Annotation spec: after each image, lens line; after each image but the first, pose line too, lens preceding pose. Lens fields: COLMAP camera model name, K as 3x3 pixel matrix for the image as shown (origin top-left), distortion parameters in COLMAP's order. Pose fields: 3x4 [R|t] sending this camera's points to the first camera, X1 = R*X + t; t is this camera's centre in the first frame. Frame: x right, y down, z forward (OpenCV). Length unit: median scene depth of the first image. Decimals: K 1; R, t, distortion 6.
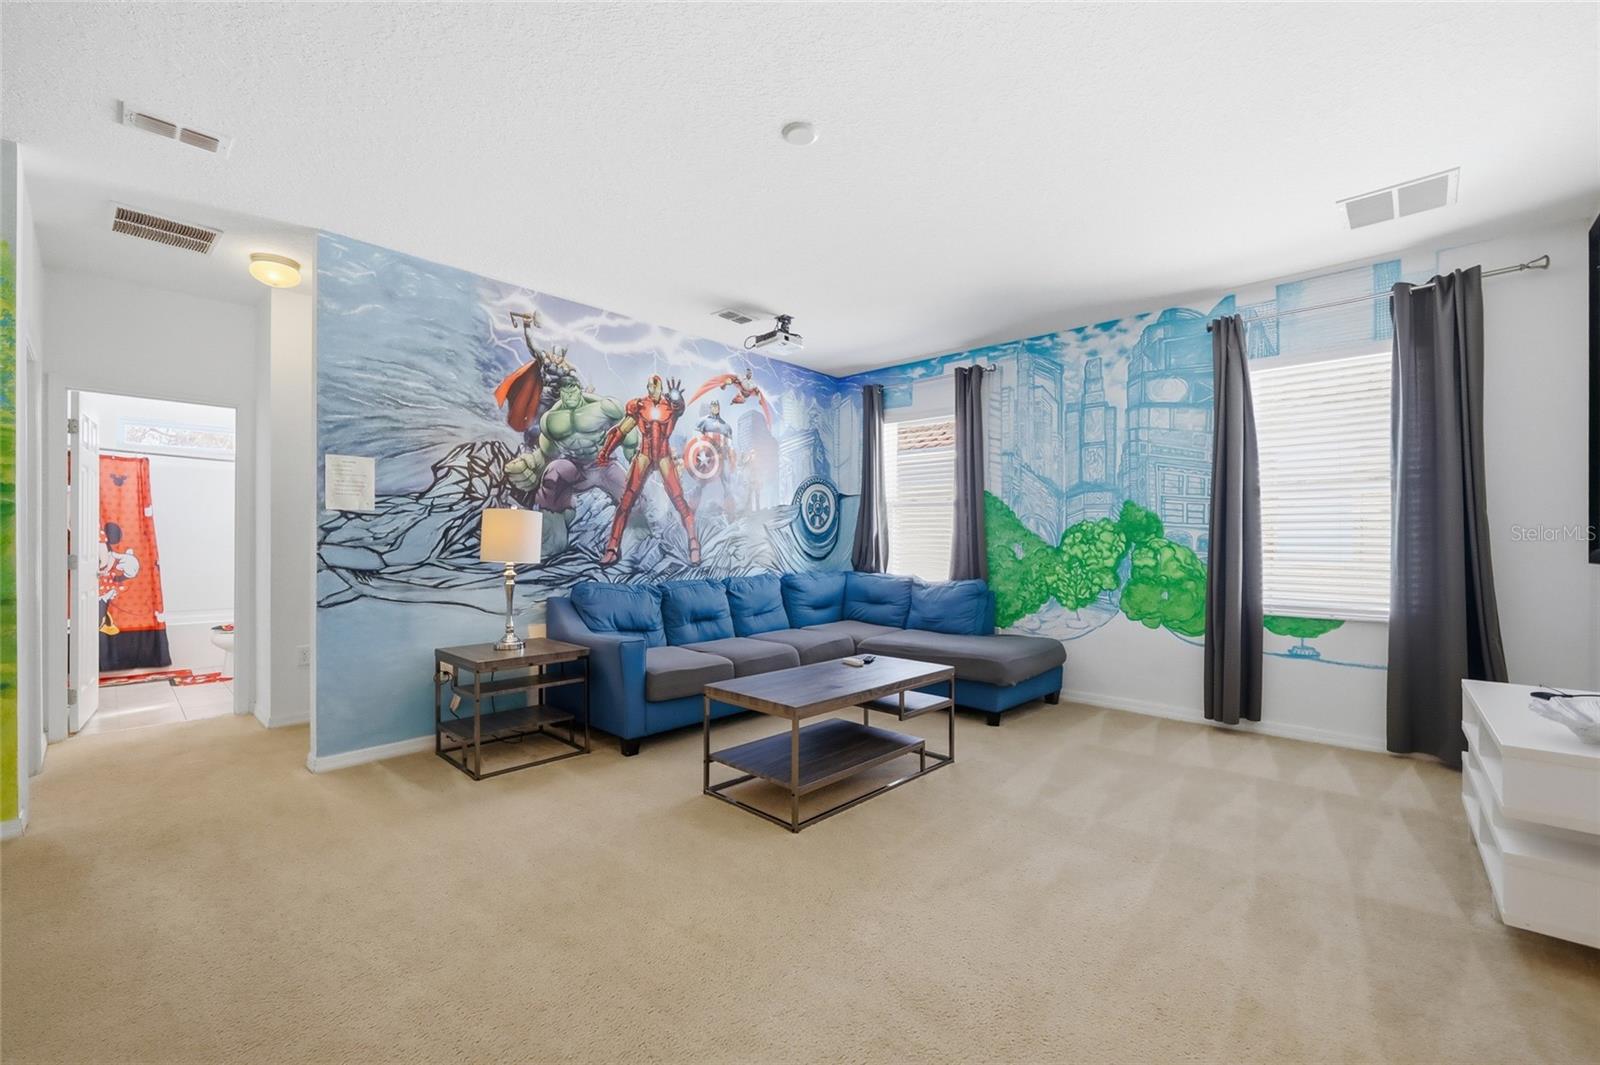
lens RADIAL K [[656.1, 0, 804.2], [0, 656.1, 544.6], [0, 0, 1]] dist [-0.002669, 0.000006]
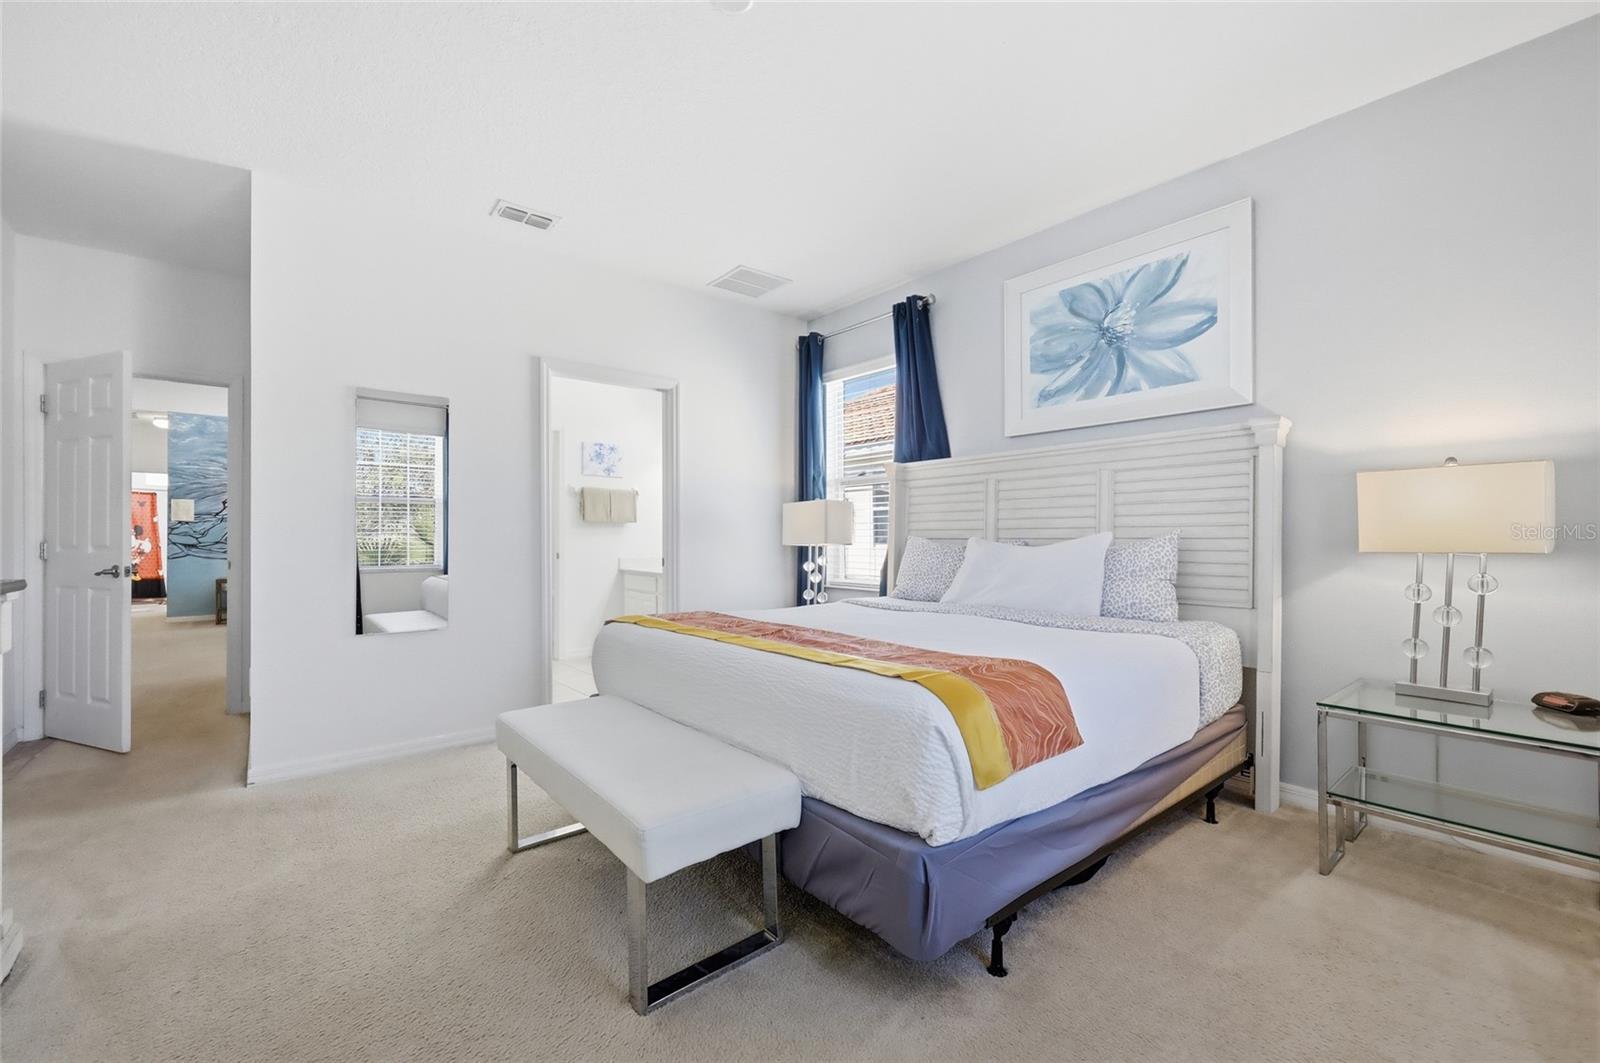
lens RADIAL K [[656.1, 0, 804.2], [0, 656.1, 543.6], [0, 0, 1]] dist [-0.002669, 0.000006]
pose [[0.991662, 0.001700, -0.128857, 1.234661], [-0.001569, 0.999998, 0.001117, 0.017775], [0.128859, -0.000905, 0.991663, -0.732894]]
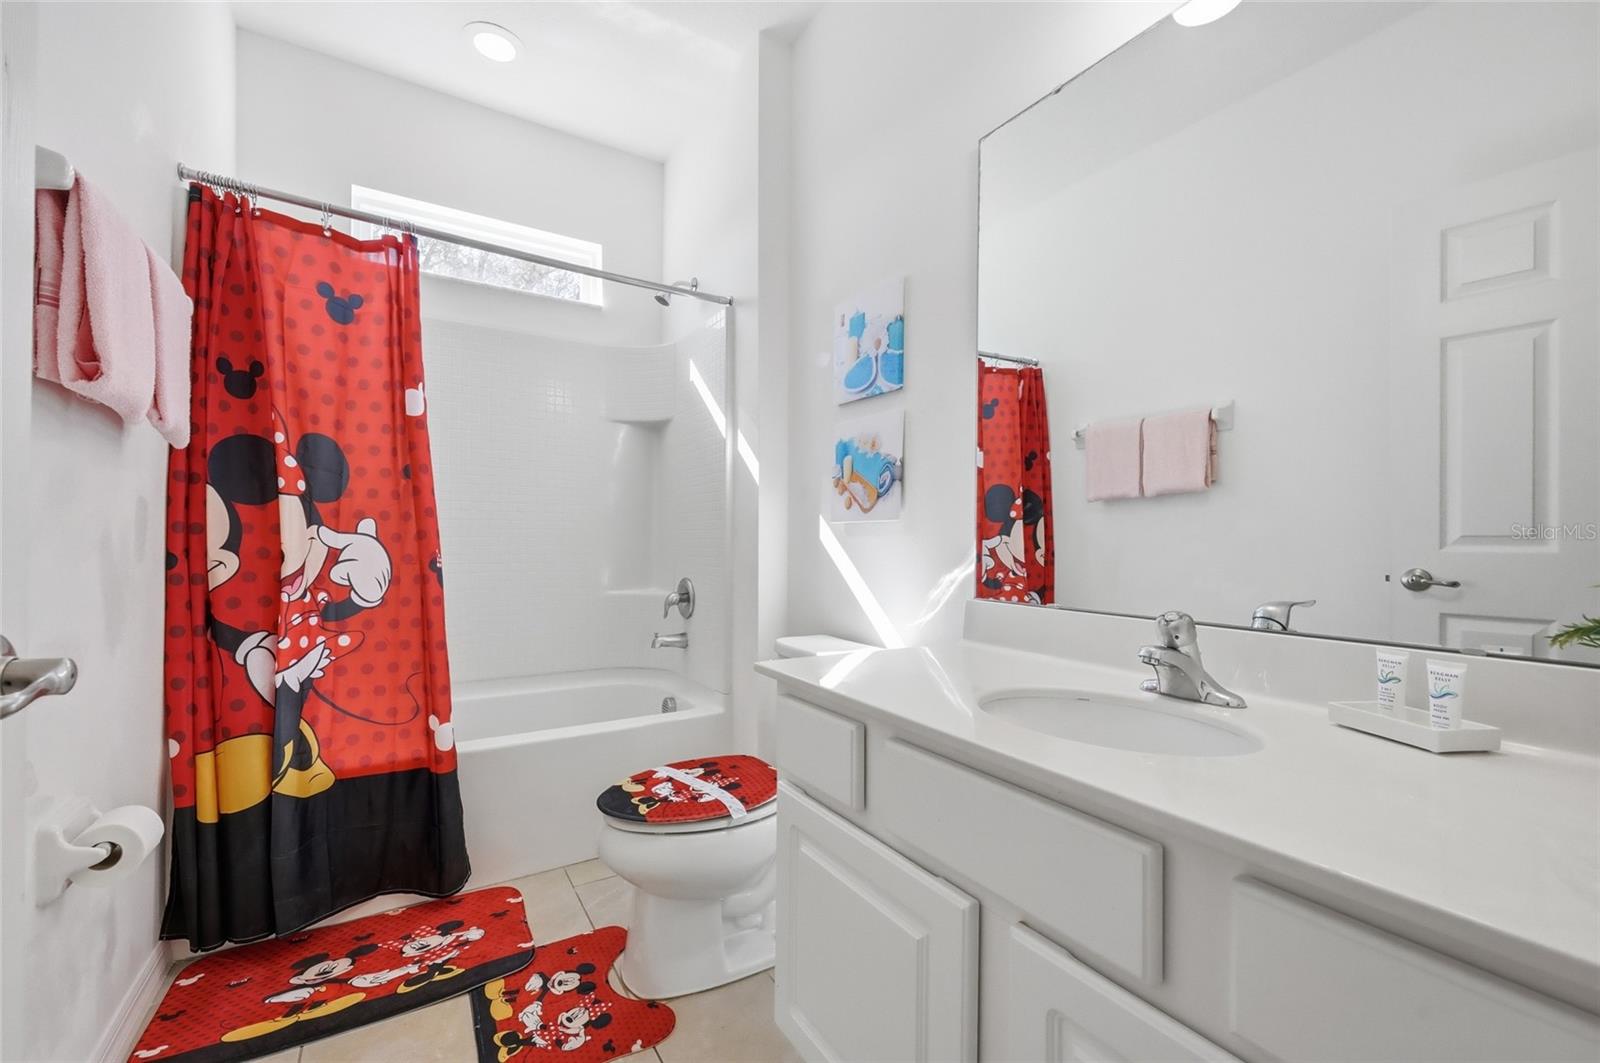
lens RADIAL K [[640.2, 0, 804.3], [0, 640.2, 537.3], [0, 0, 1]] dist [-0.002463, -0.000165]
pose [[0.963436, 0.001371, -0.267934, -0.749893], [-0.003008, 0.999979, -0.005699, 0.017519], [0.267921, 0.006296, 0.963420, 0.765523]]
